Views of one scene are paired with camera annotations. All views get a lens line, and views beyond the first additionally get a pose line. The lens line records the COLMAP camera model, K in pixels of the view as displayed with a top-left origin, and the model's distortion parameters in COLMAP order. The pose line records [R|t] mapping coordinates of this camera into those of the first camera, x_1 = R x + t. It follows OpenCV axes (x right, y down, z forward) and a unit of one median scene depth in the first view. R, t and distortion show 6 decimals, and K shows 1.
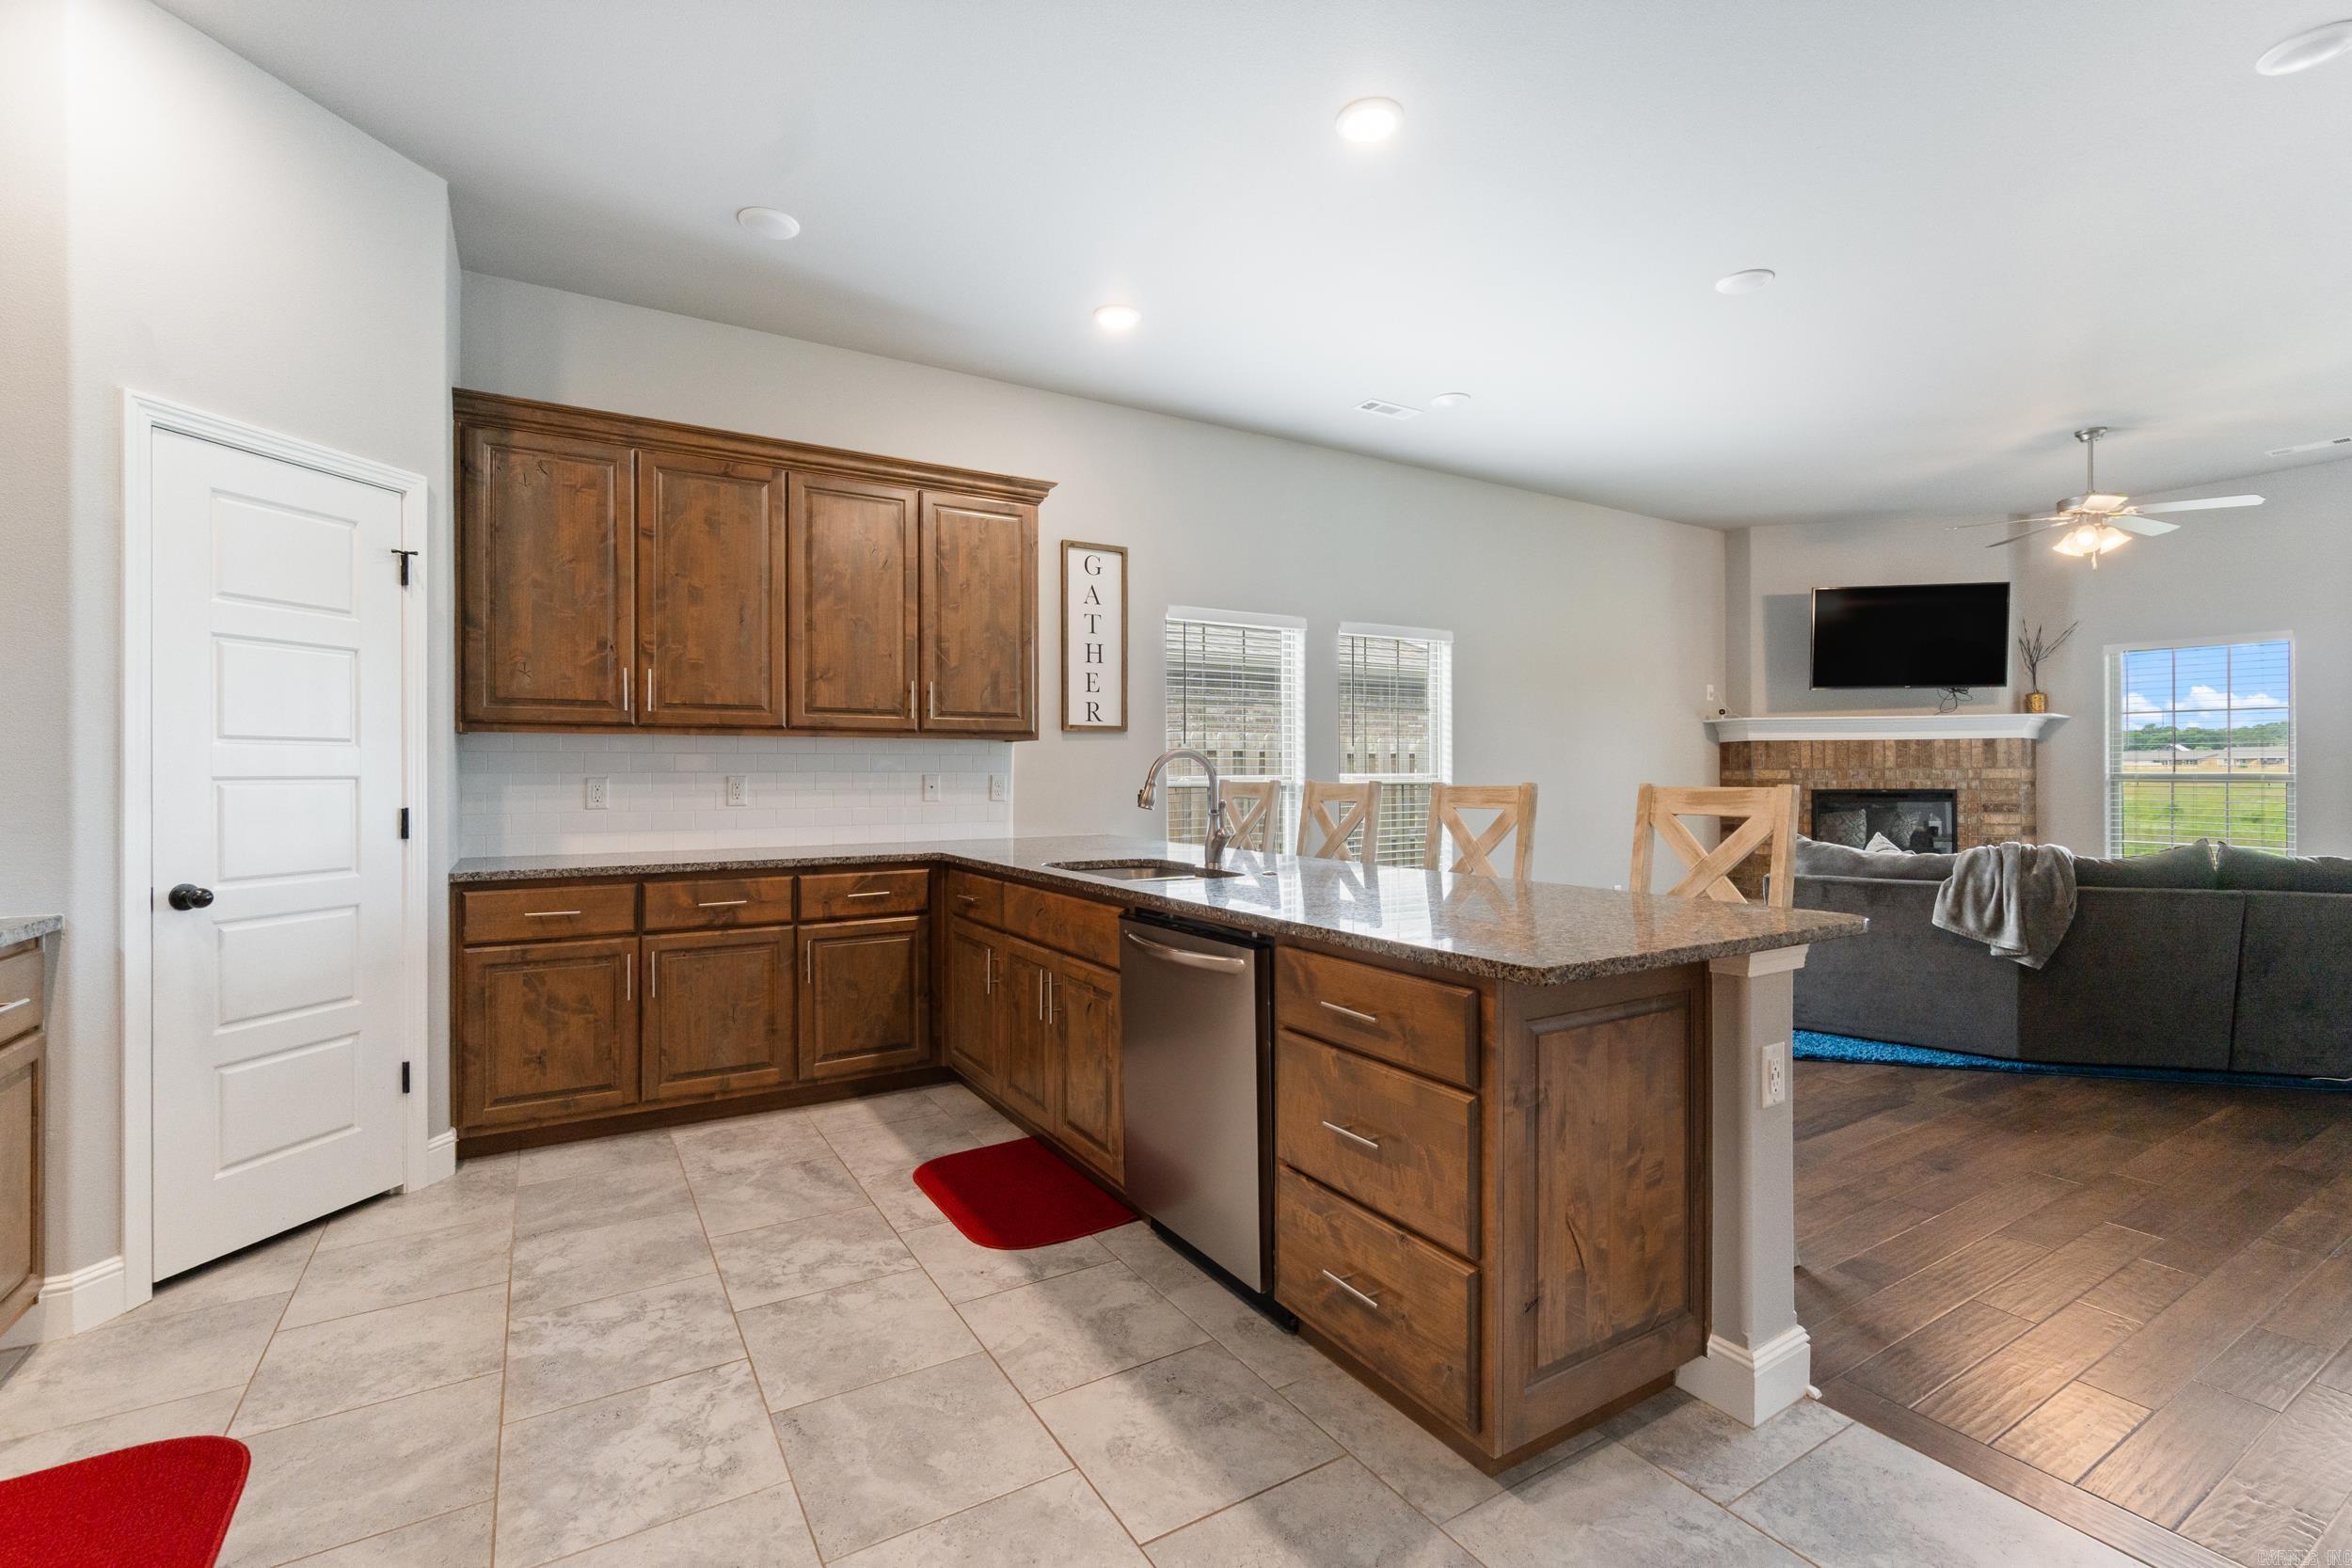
lens RADIAL K [[1031.9, 0, 1176.0], [0, 1031.9, 784.0], [0, 0, 1]] dist [-0.002438, -0.000332]
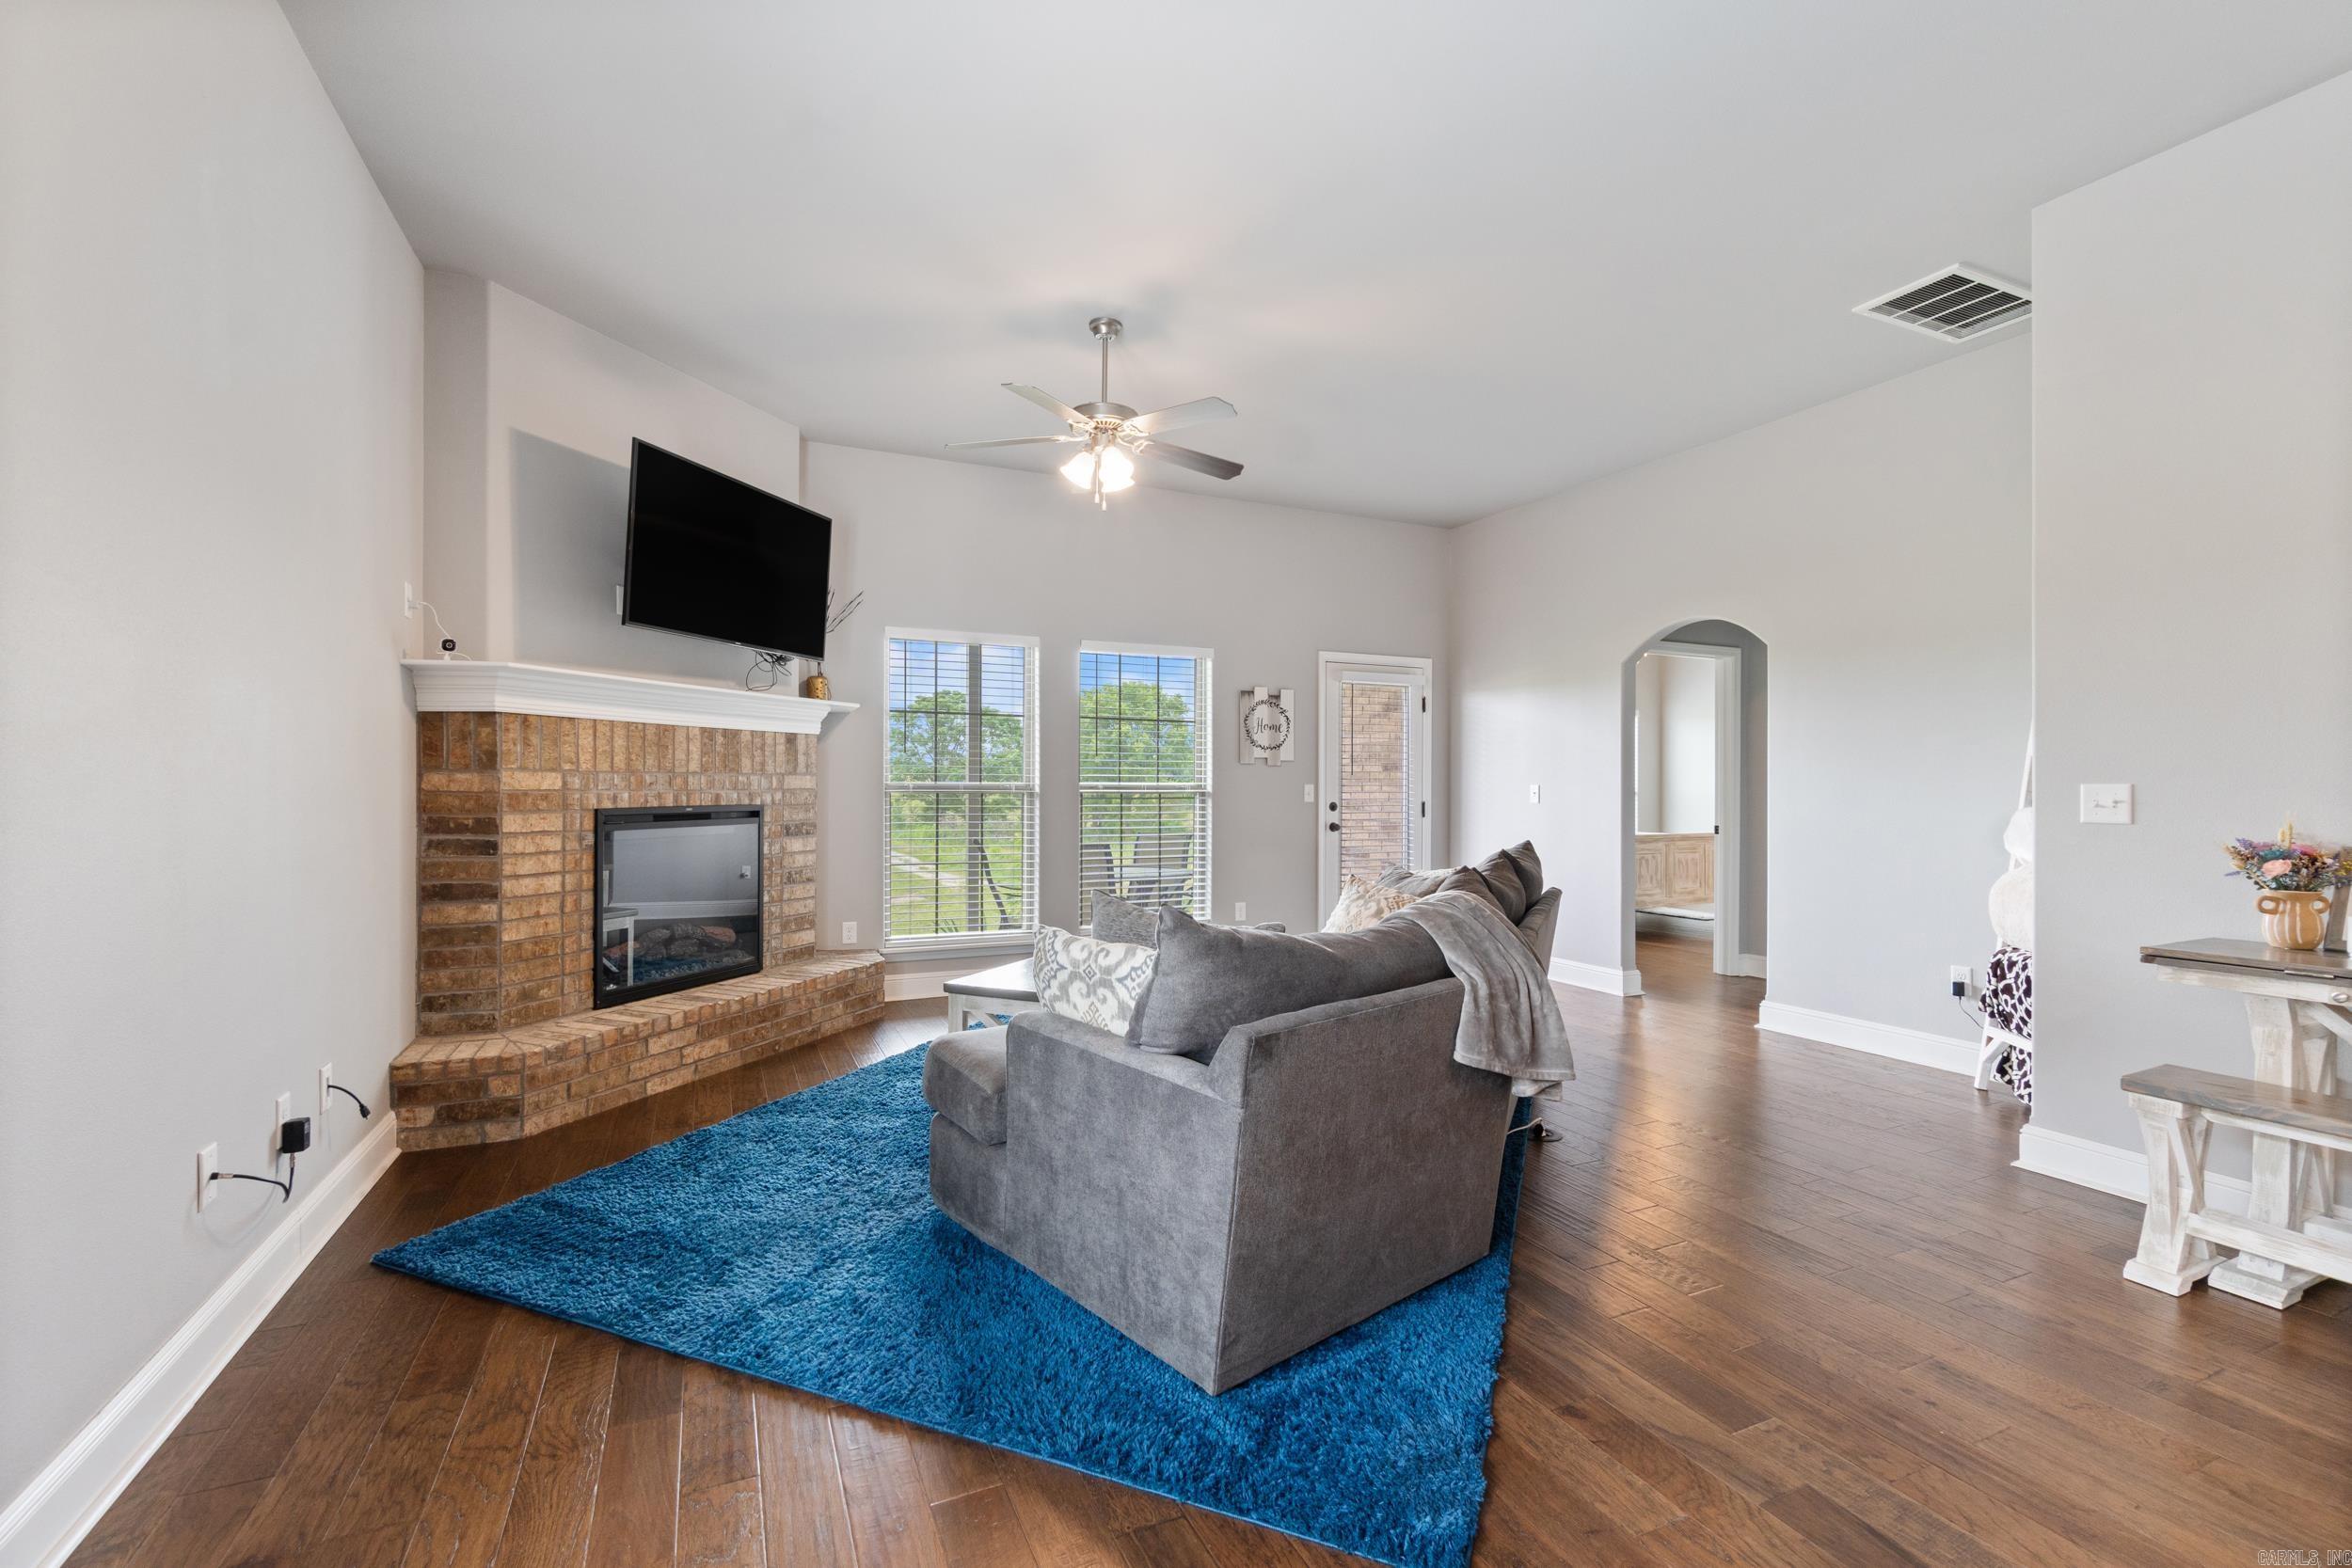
lens RADIAL K [[1018.9, 0, 1166.8], [0, 1018.9, 782.8], [0, 0, 1]] dist [-0.001857, -0.000231]
pose [[0.119163, 0.007208, 0.992848, 0.200659], [0.006047, 0.999950, -0.007985, -0.003950], [-0.992856, 0.006955, 0.119114, 1.086872]]
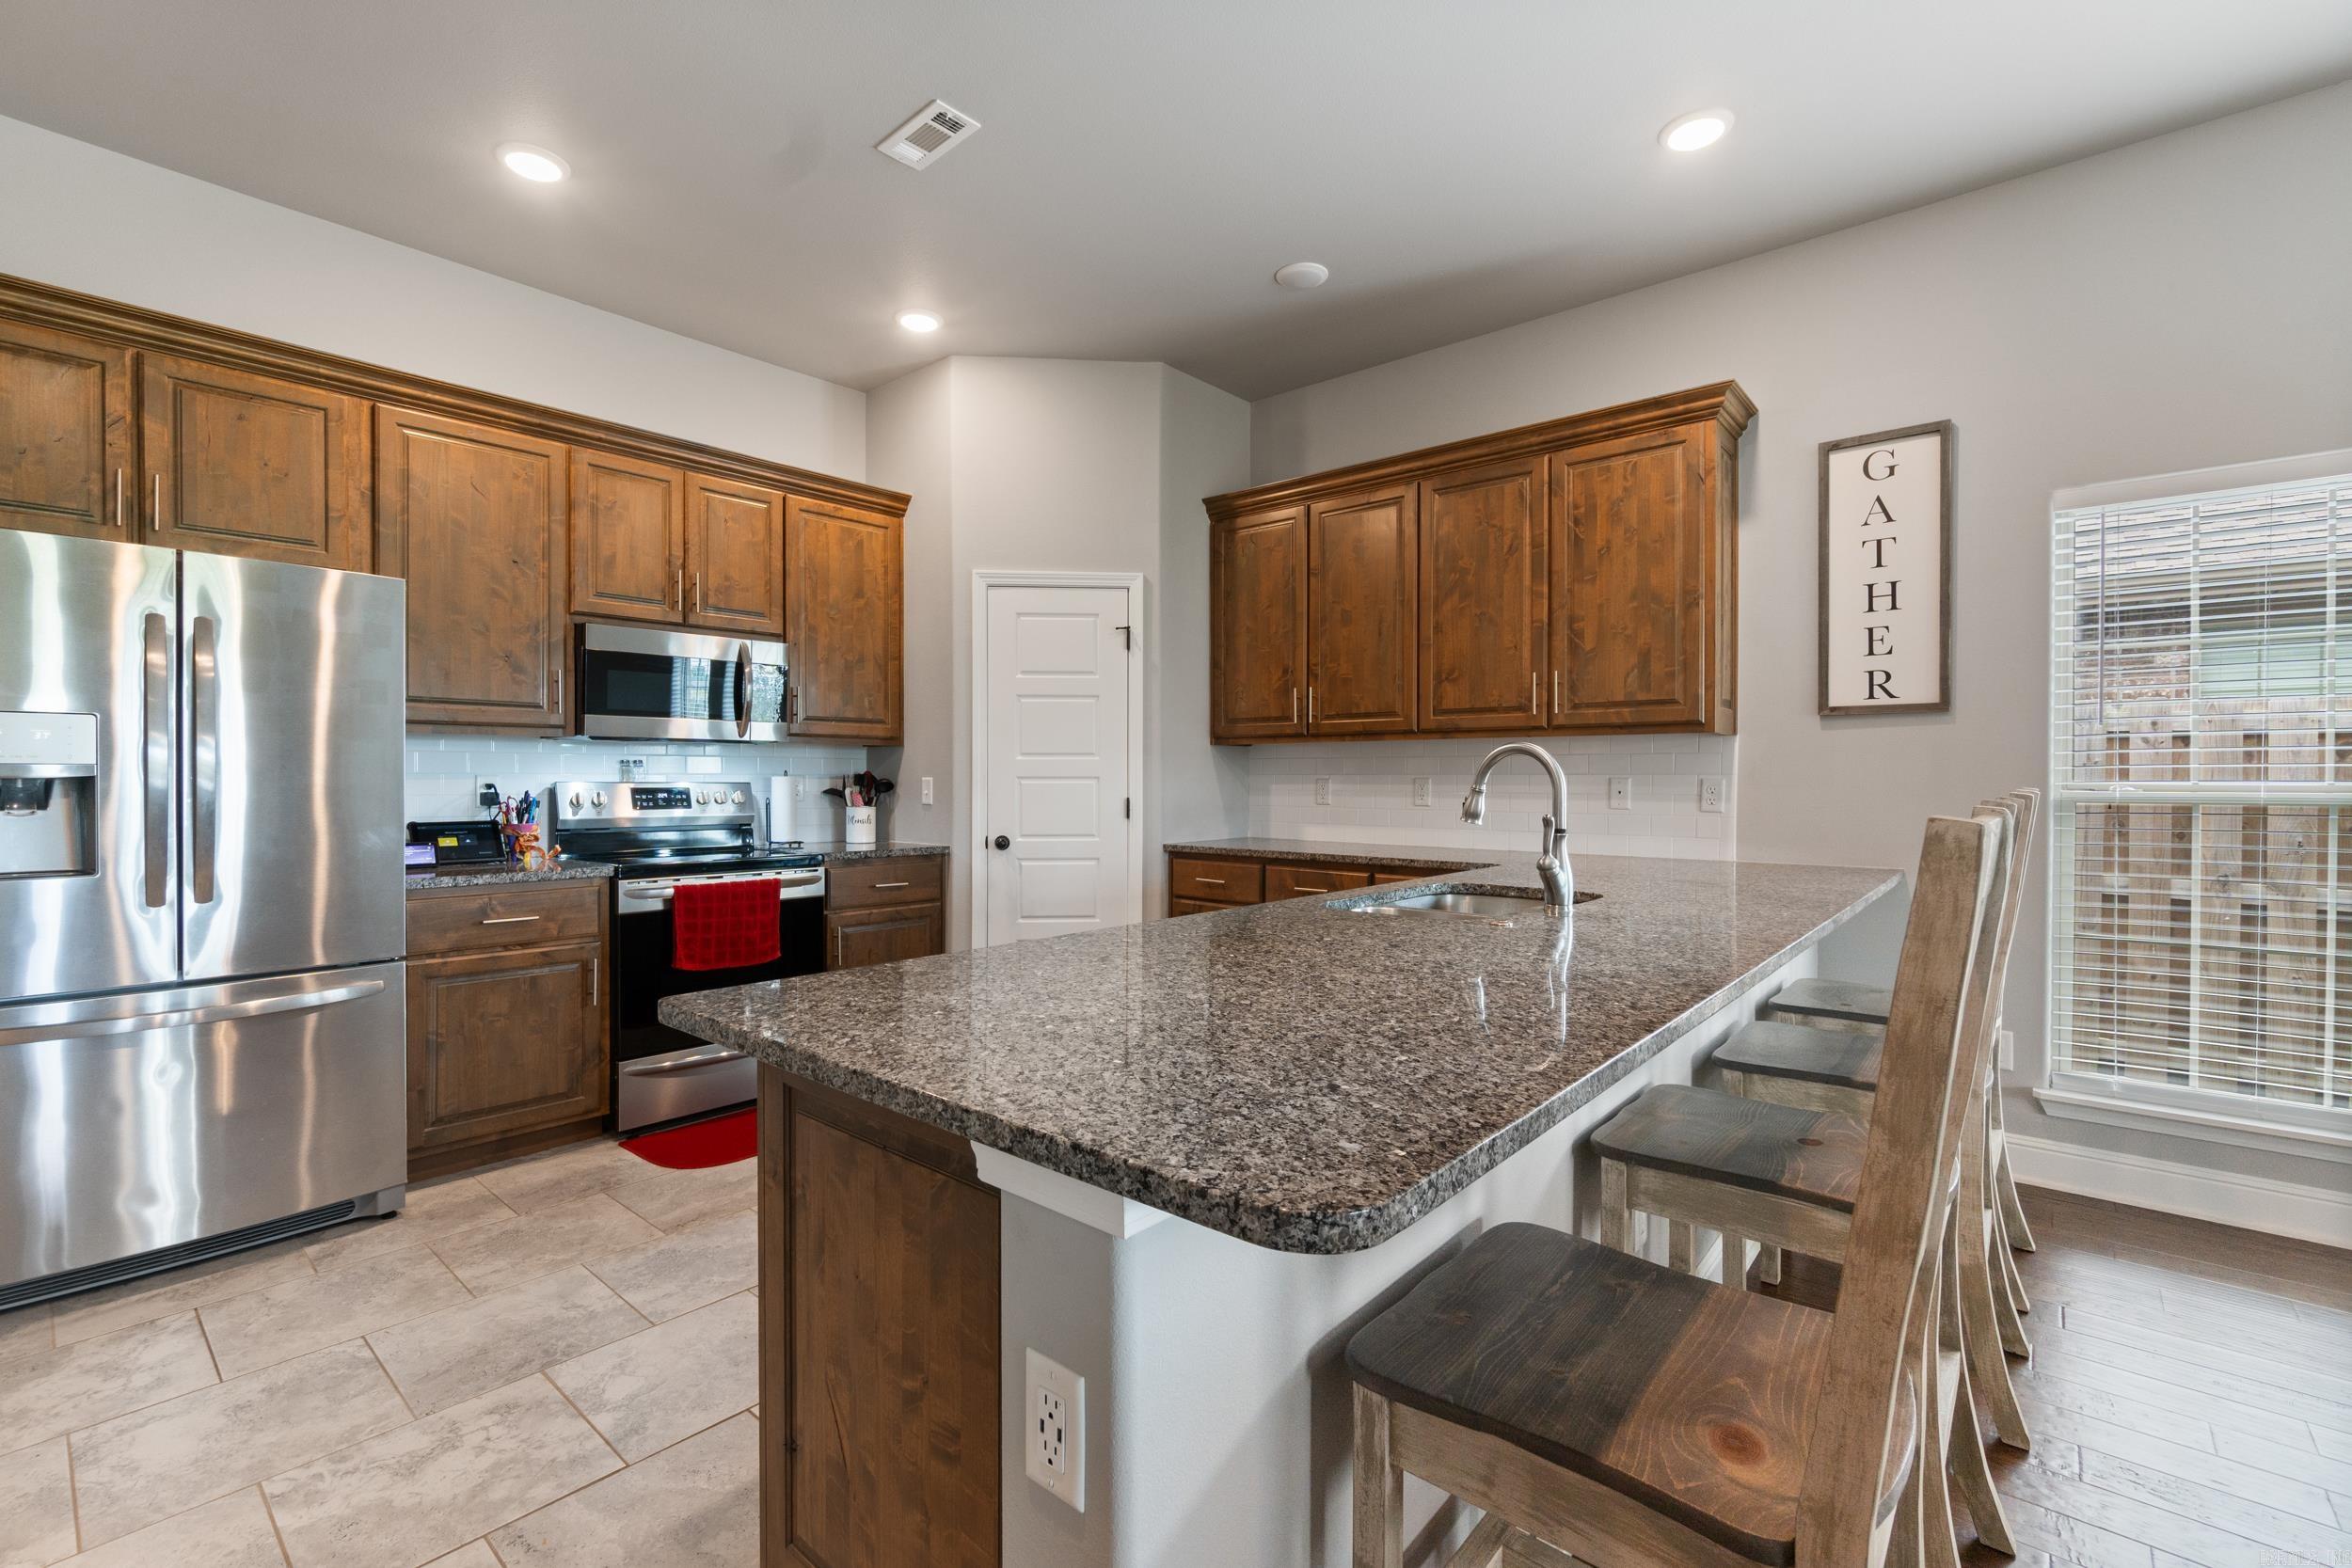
lens RADIAL K [[1018.9, 0, 1166.8], [0, 1018.9, 782.8], [0, 0, 1]] dist [-0.001857, -0.000231]
pose [[0.299795, 0.008476, -0.953966, 0.472160], [-0.012843, 0.999906, 0.004848, -0.004277], [0.953917, 0.010799, 0.299876, 0.417491]]
